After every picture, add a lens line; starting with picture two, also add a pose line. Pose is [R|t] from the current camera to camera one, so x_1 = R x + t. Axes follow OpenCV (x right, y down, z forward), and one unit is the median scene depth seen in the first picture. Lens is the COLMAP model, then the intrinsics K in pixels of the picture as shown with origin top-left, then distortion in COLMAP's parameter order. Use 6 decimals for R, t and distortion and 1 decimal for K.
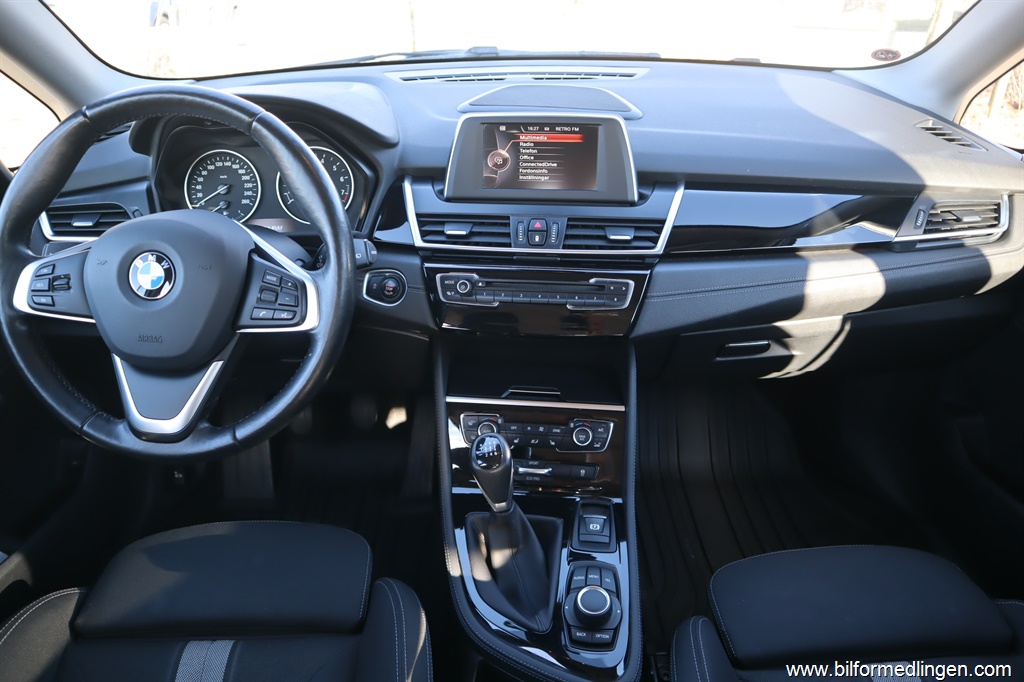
lens RADIAL K [[706.9, 0, 512.0], [0, 706.9, 341.0], [0, 0, 1]] dist [-0.135671, 0.093032]
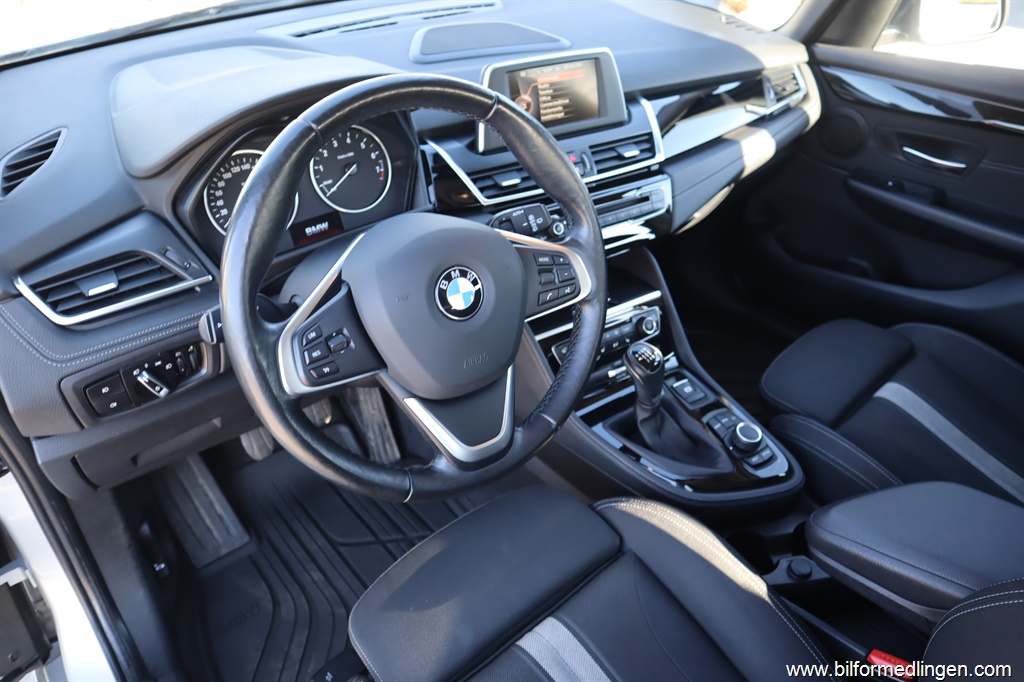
lens RADIAL K [[706.9, 0, 512.0], [0, 706.9, 341.0], [0, 0, 1]] dist [-0.135671, 0.093032]
pose [[0.785058, -0.349879, 0.511144, -0.689835], [0.283355, 0.936644, 0.205933, -0.148433], [-0.550811, -0.016834, 0.834460, 0.136947]]
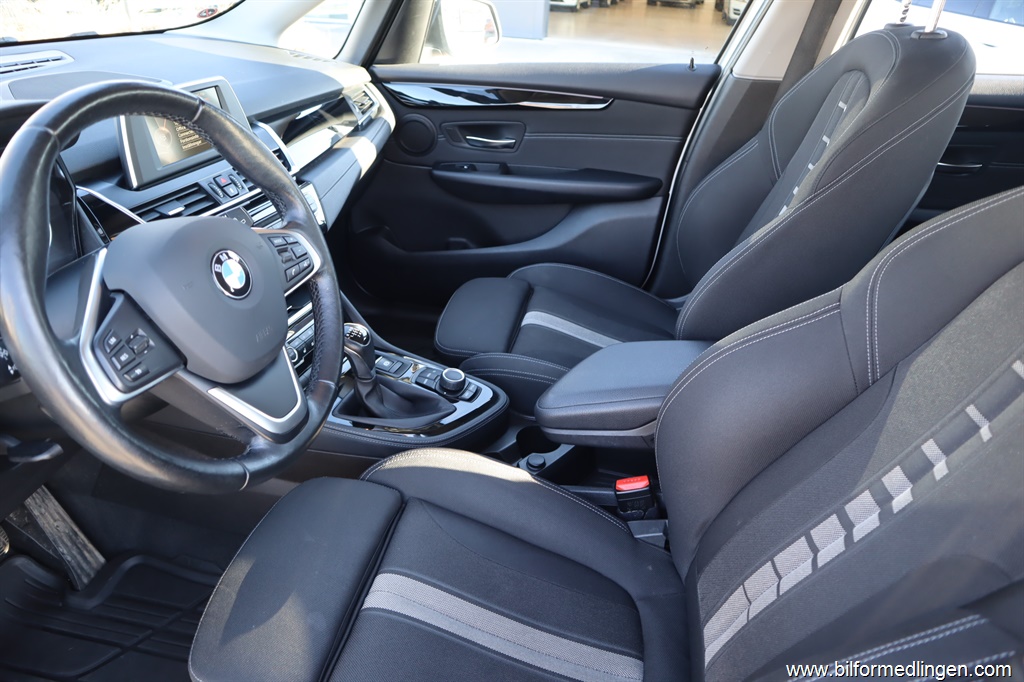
lens RADIAL K [[706.9, 0, 512.0], [0, 706.9, 341.0], [0, 0, 1]] dist [-0.135671, 0.093032]
pose [[0.231633, -0.470296, 0.851568, -0.922196], [0.430254, 0.834630, 0.343909, -0.129318], [-0.872484, 0.286730, 0.395674, 0.223842]]
